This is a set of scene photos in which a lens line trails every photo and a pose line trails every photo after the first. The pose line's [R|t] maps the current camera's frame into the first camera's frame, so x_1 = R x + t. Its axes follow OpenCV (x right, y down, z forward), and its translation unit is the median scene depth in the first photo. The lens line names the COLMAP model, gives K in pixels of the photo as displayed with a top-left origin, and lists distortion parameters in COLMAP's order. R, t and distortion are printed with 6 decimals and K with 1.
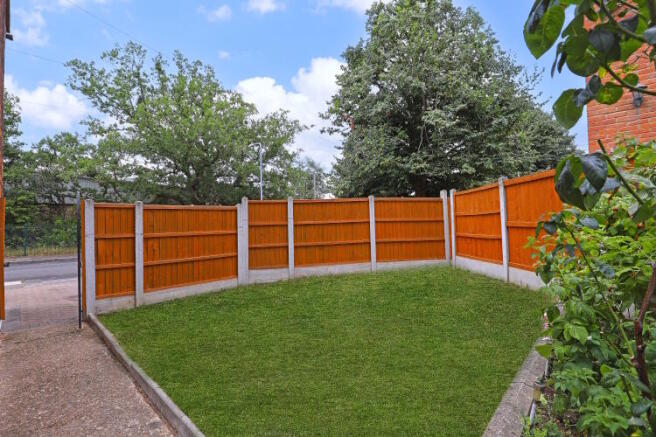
lens RADIAL K [[303.3, 0, 328.0], [0, 303.3, 218.5], [0, 0, 1]] dist [0.000369, 0.000099]
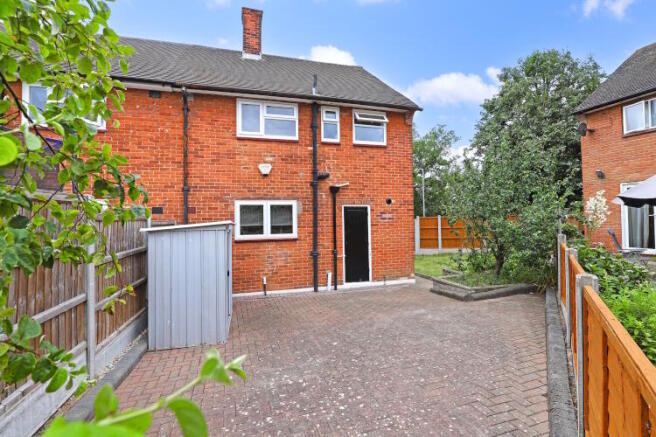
lens RADIAL K [[303.3, 0, 328.0], [0, 303.3, 218.5], [0, 0, 1]] dist [0.000369, 0.000099]
pose [[0.869567, -0.007393, -0.493760, 0.119331], [0.020241, 0.999581, 0.020681, -0.052811], [0.493400, -0.027977, 0.869352, -0.596489]]
